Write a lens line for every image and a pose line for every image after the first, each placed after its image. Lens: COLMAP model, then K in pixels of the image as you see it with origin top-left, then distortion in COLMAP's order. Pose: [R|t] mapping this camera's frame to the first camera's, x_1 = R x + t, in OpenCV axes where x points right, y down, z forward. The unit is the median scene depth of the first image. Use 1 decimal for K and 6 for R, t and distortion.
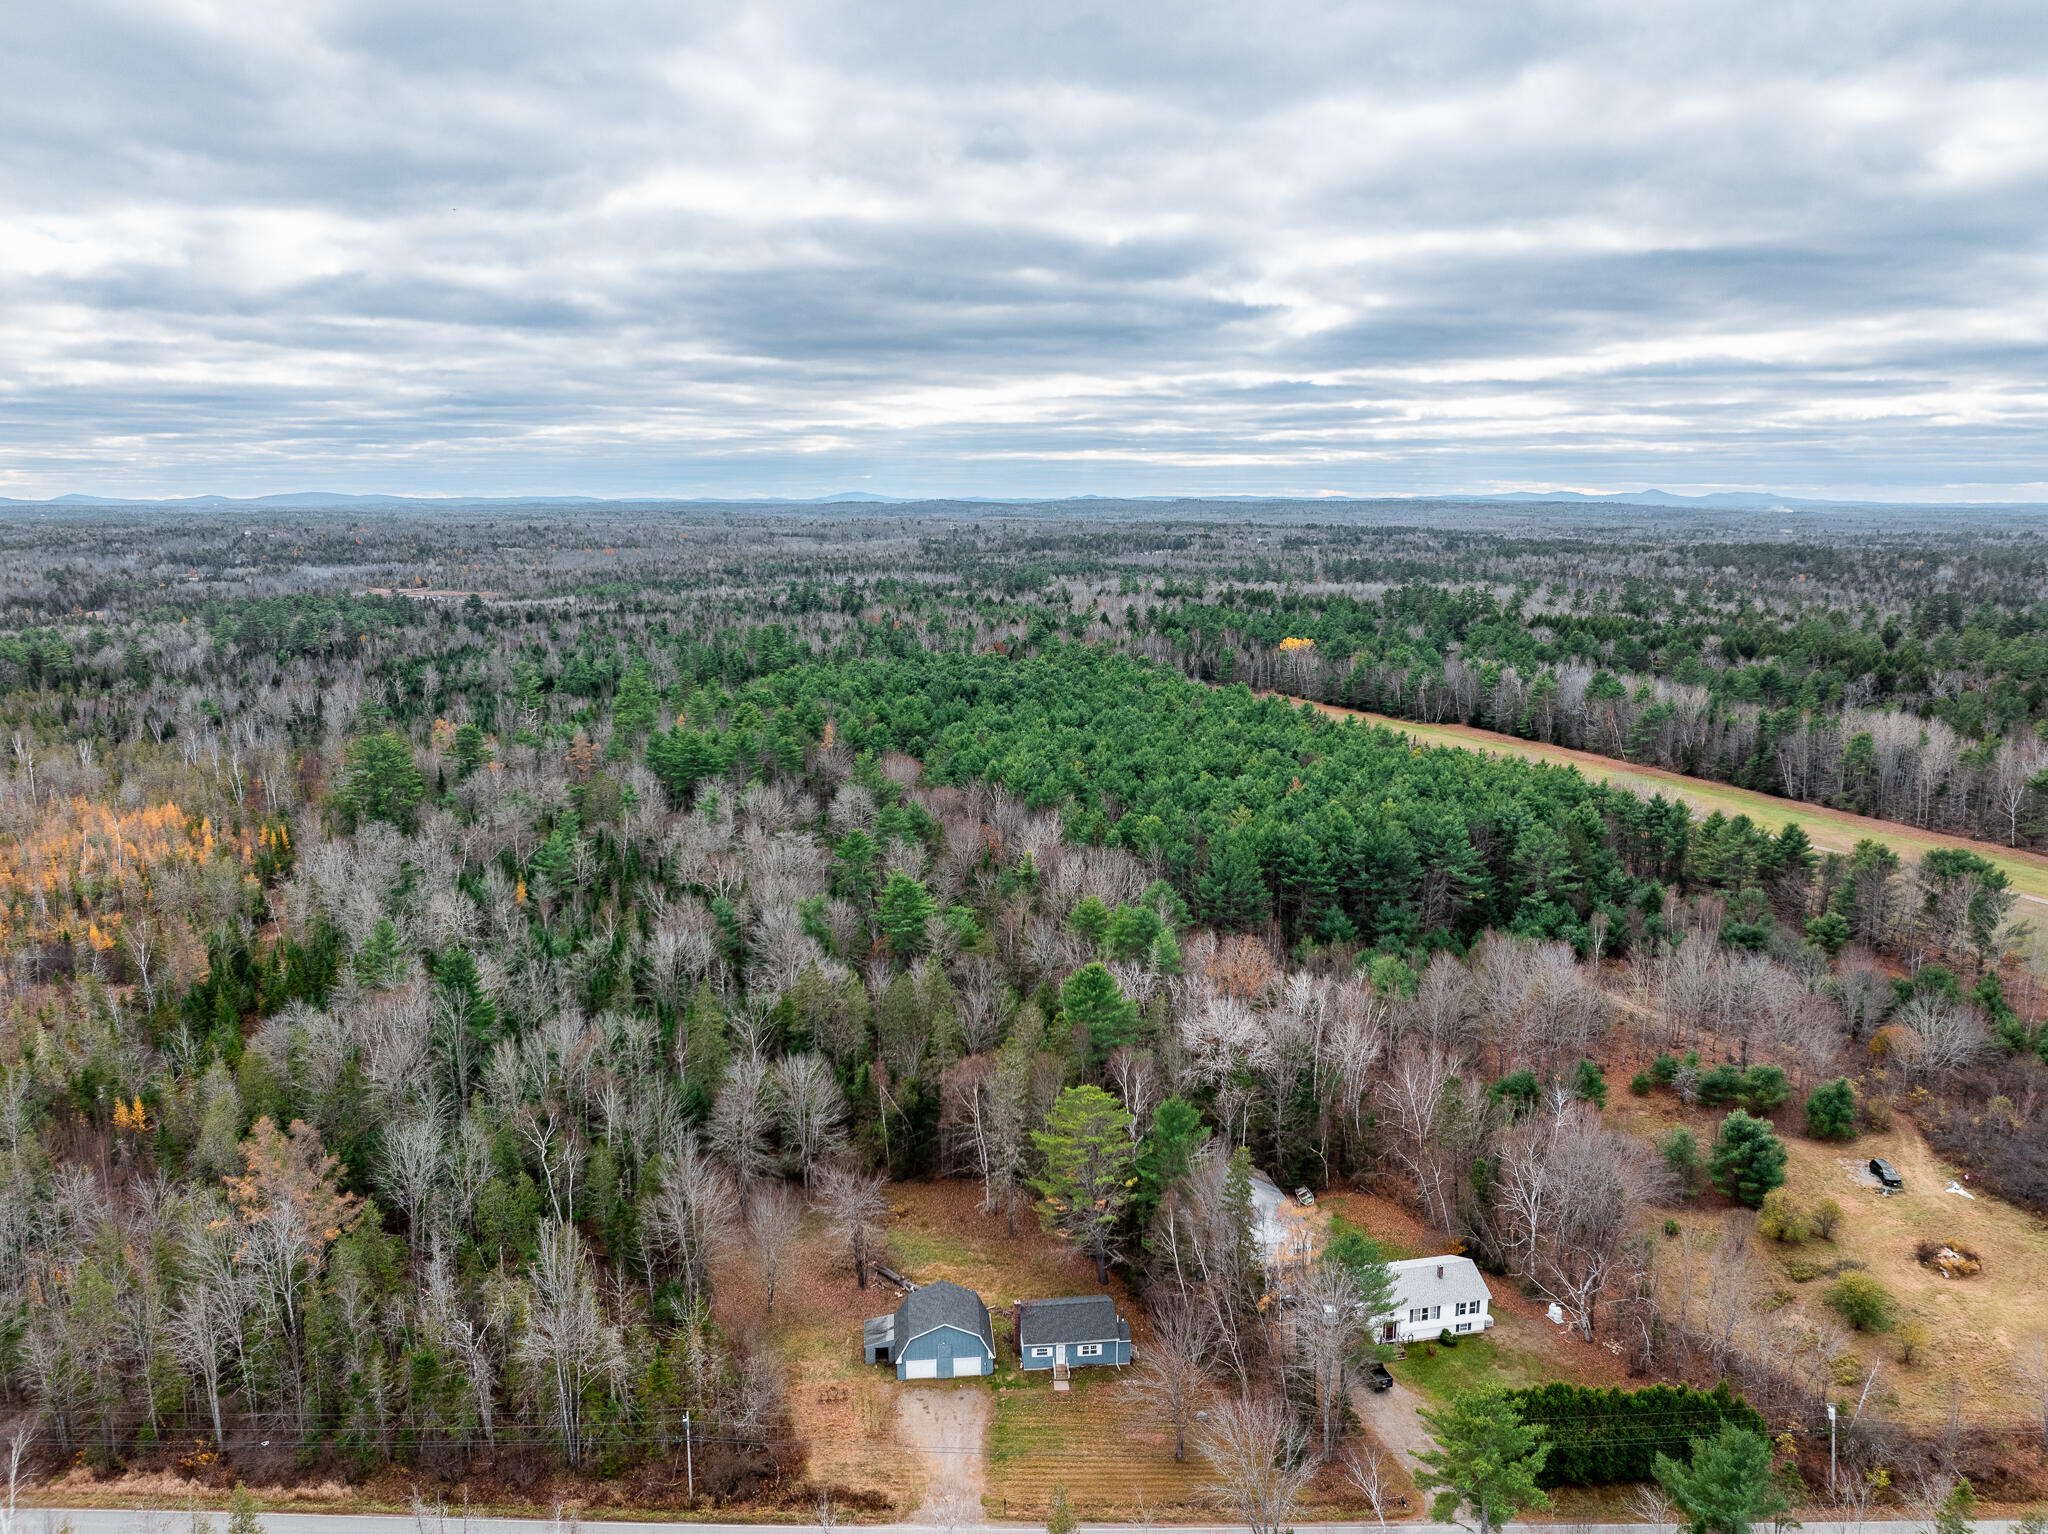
lens RADIAL K [[1459.5, 0, 1030.4], [0, 1459.5, 742.7], [0, 0, 1]] dist [-0.033326, 0.000925]
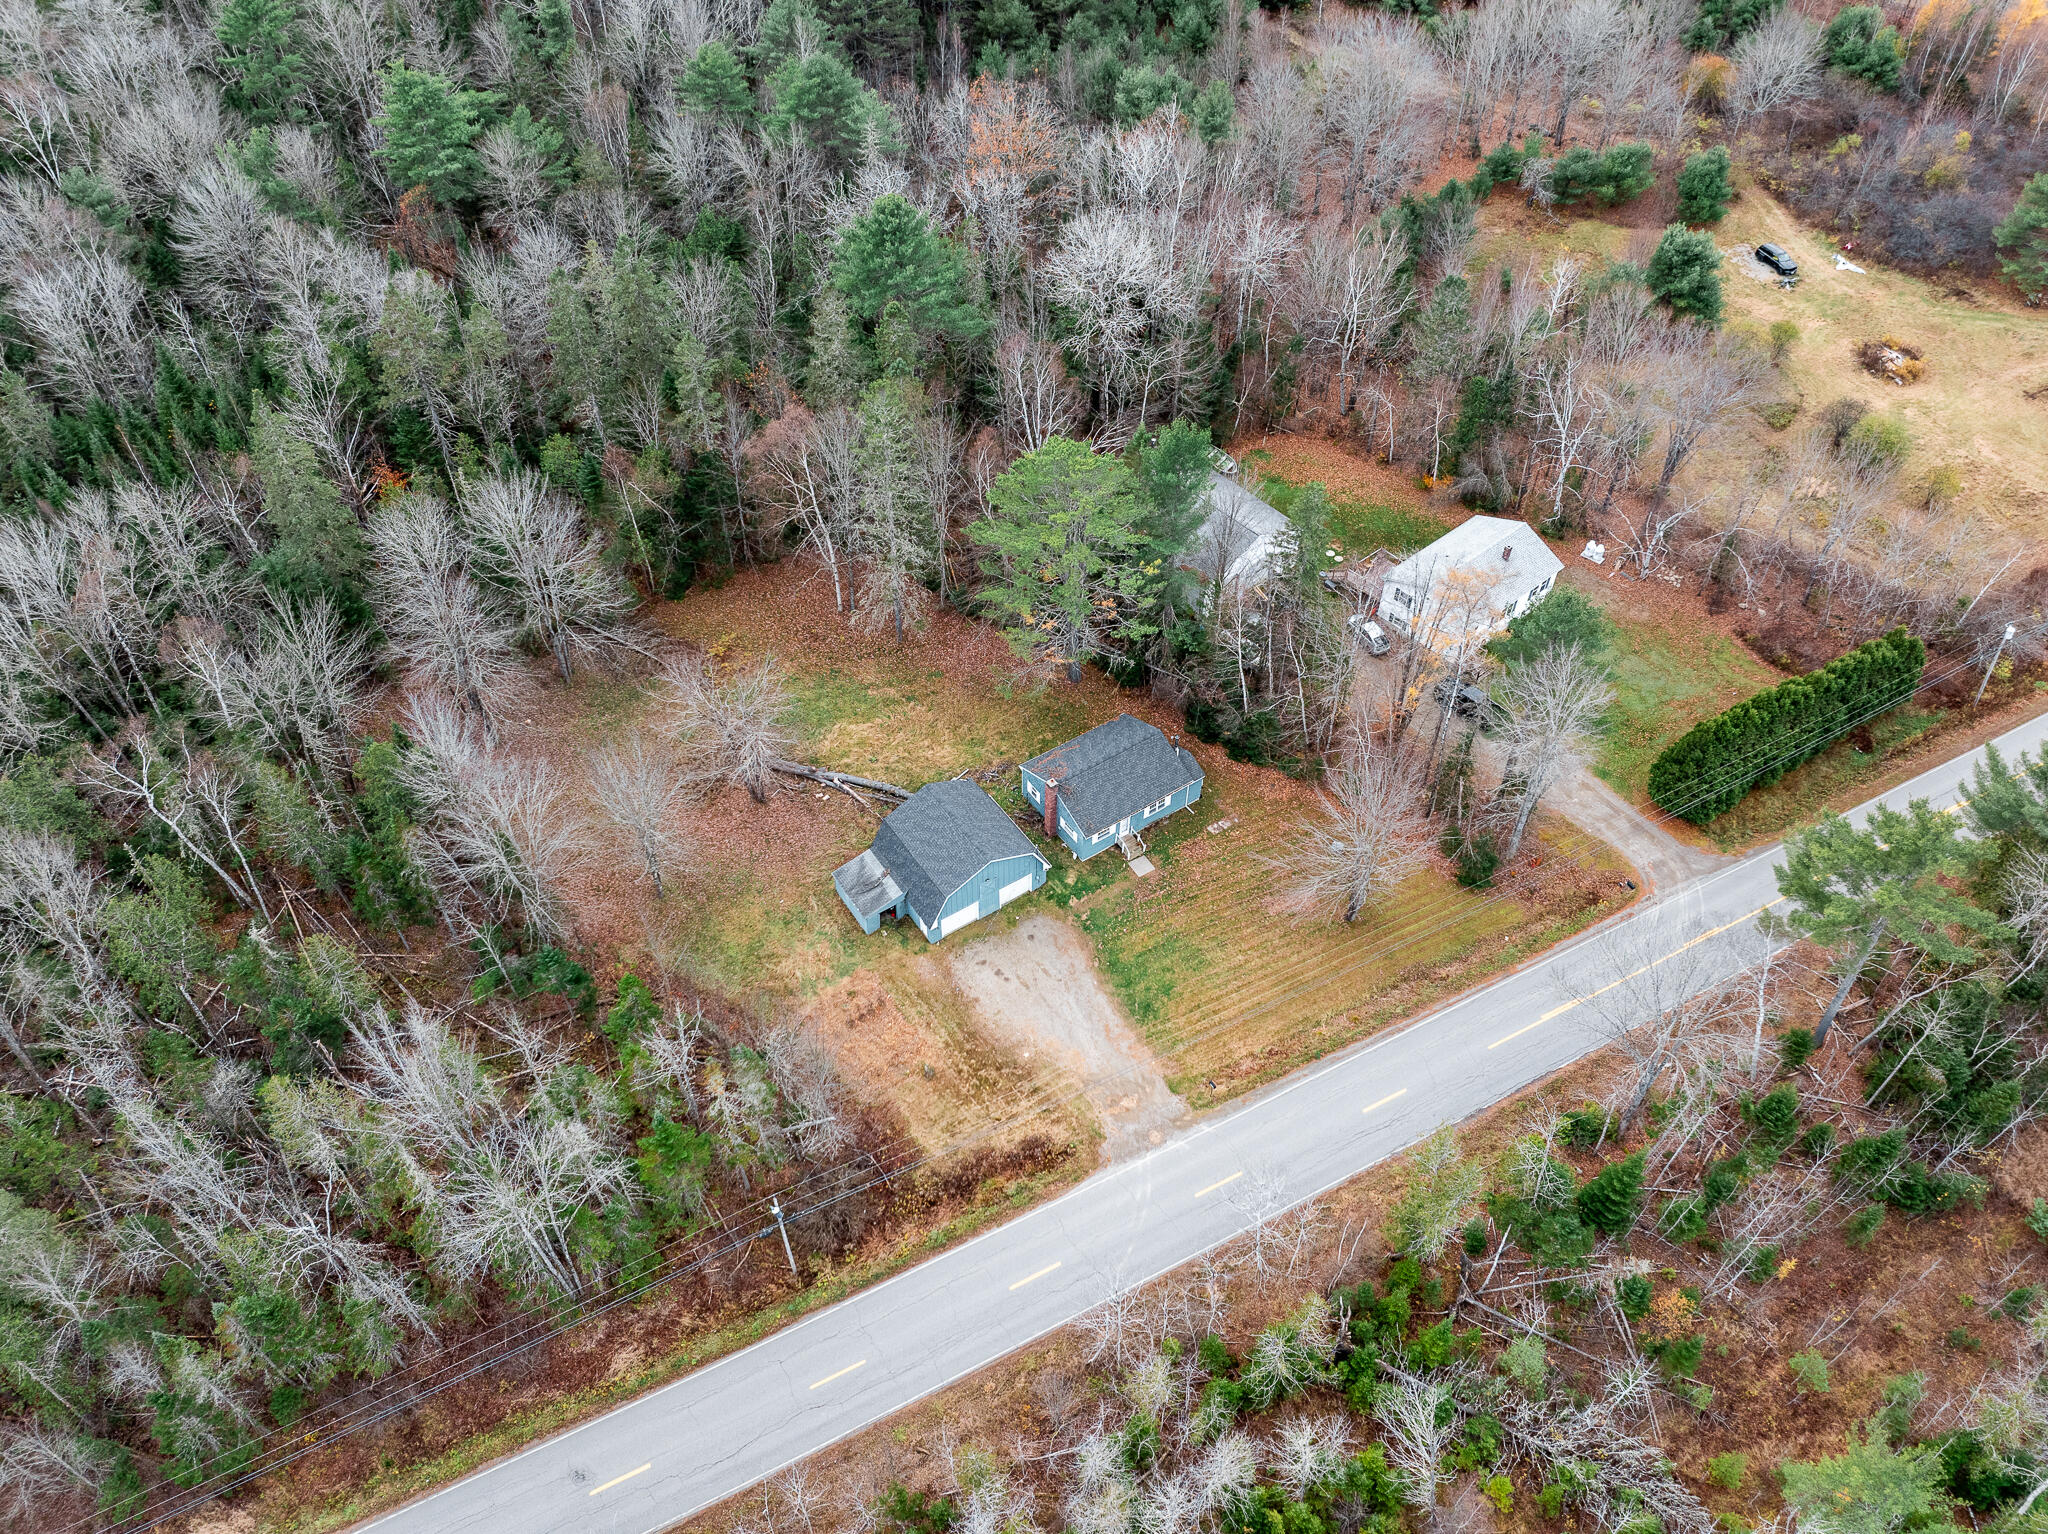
lens RADIAL K [[1448.9, 0, 1035.2], [0, 1448.9, 758.2], [0, 0, 1]] dist [-0.013826, -0.003477]
pose [[0.882005, -0.341701, 0.324511, -0.108306], [0.073012, 0.779406, 0.622250, -0.024273], [-0.465549, -0.525135, 0.712388, 0.239375]]
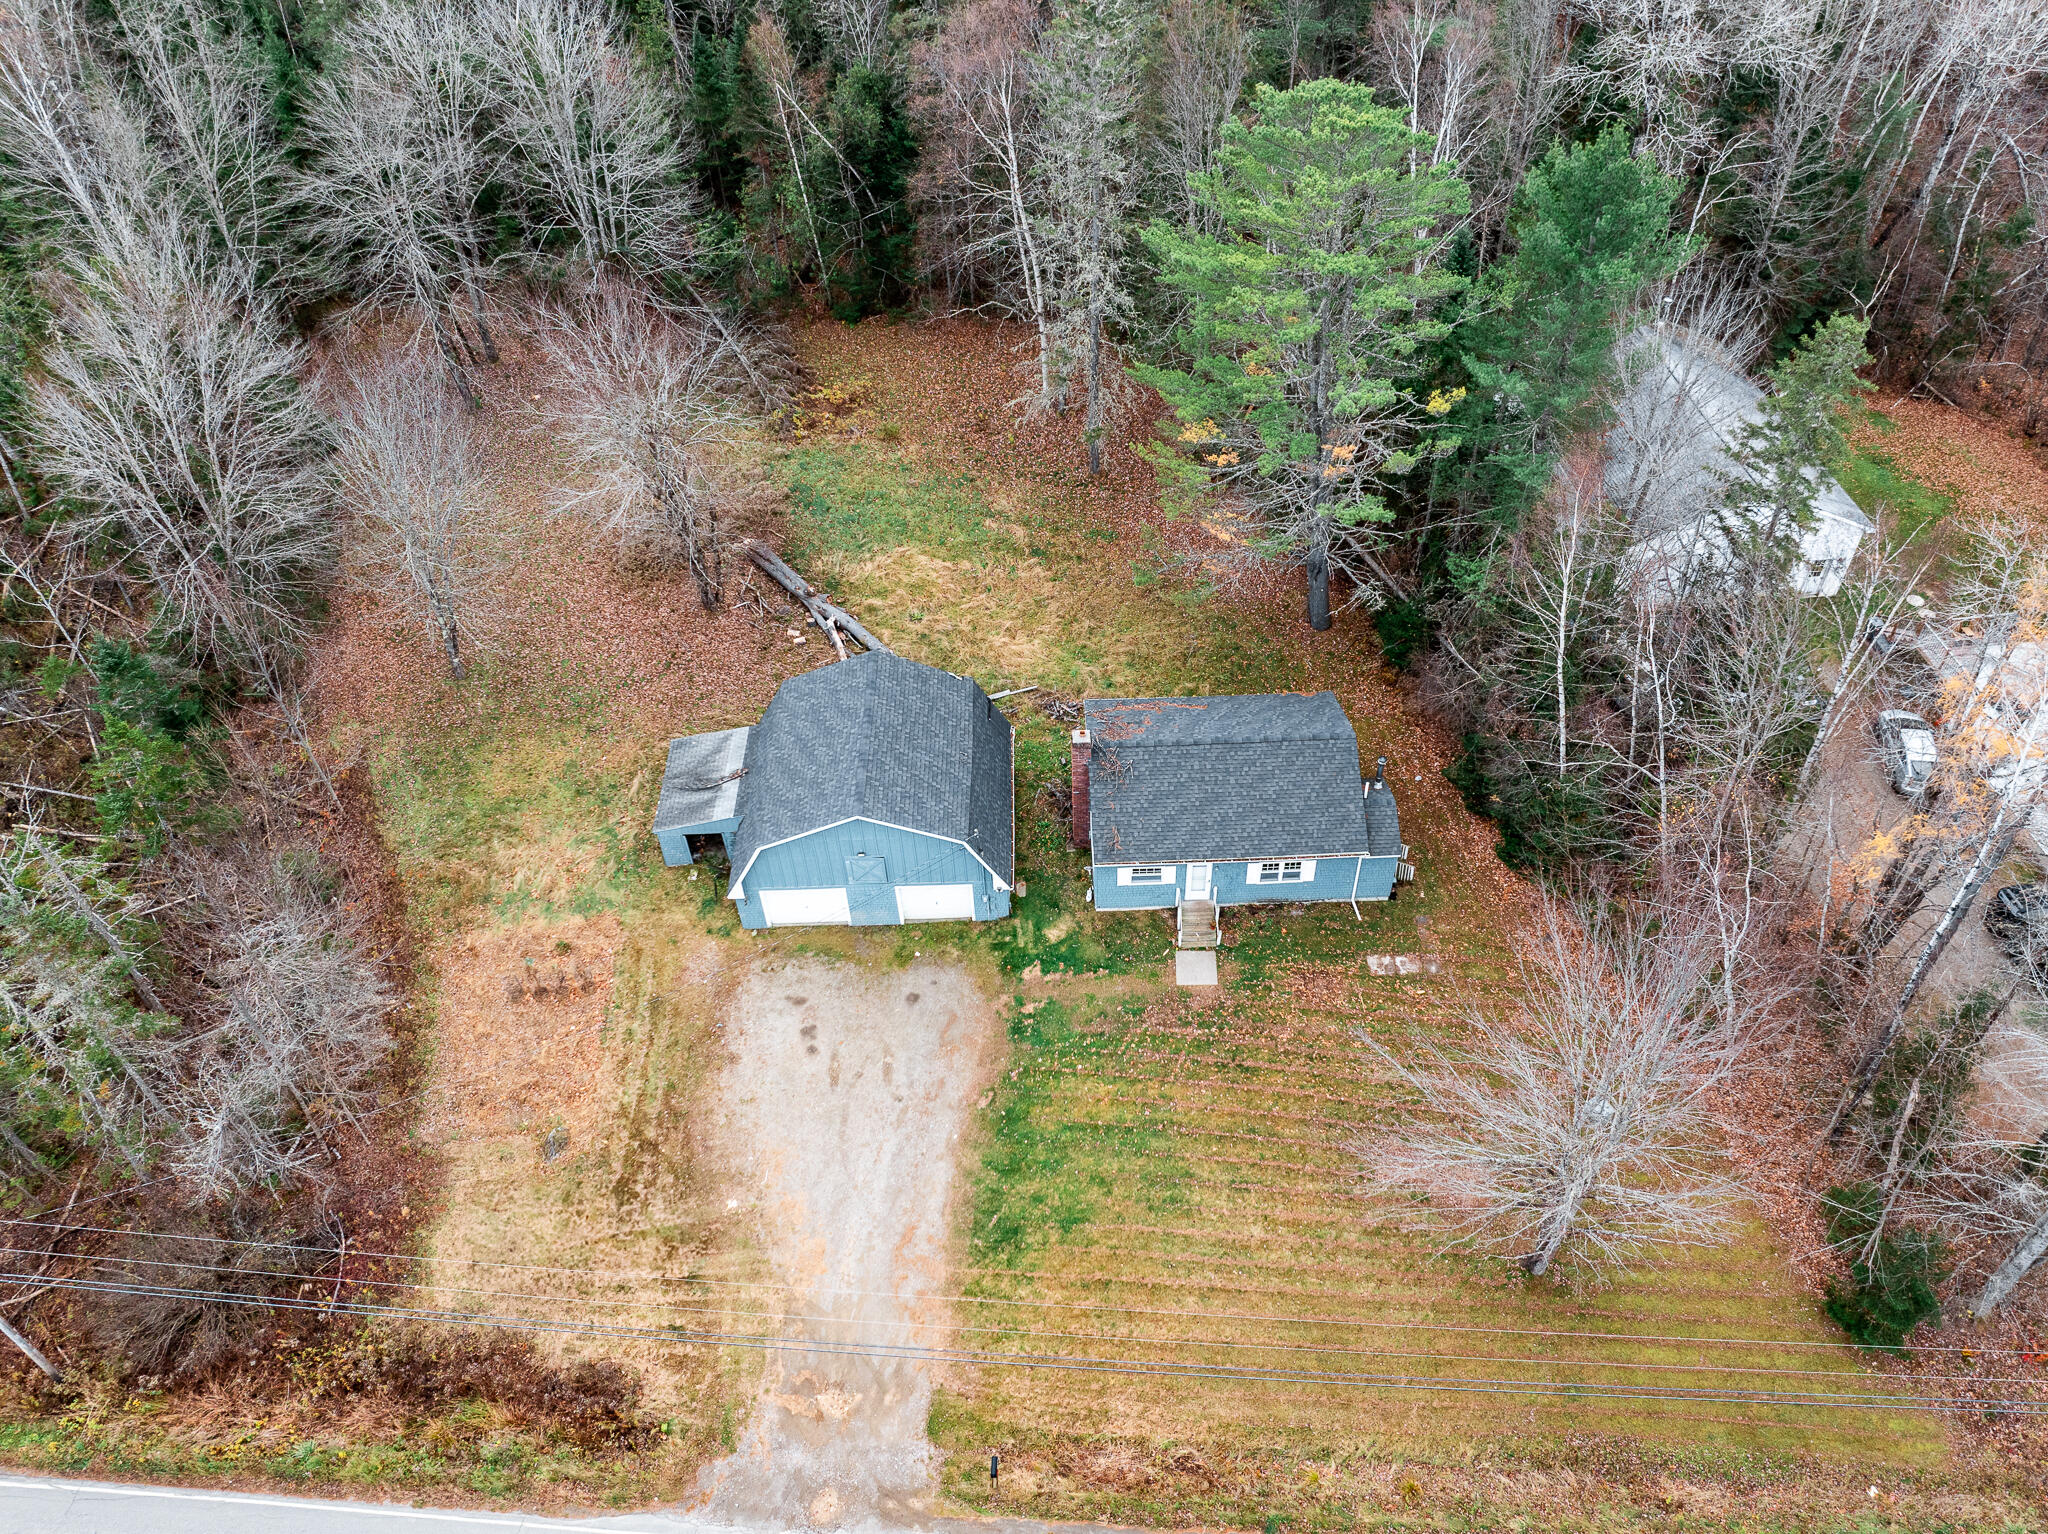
lens RADIAL K [[1516.4, 0, 1154.1], [0, 1516.4, 780.2], [0, 0, 1]] dist [-0.032278, 0.001142]
pose [[0.999078, 0.042443, -0.006480, 0.005133], [-0.030320, 0.804309, 0.593437, 0.082388], [0.030399, -0.592693, 0.804854, 0.324286]]
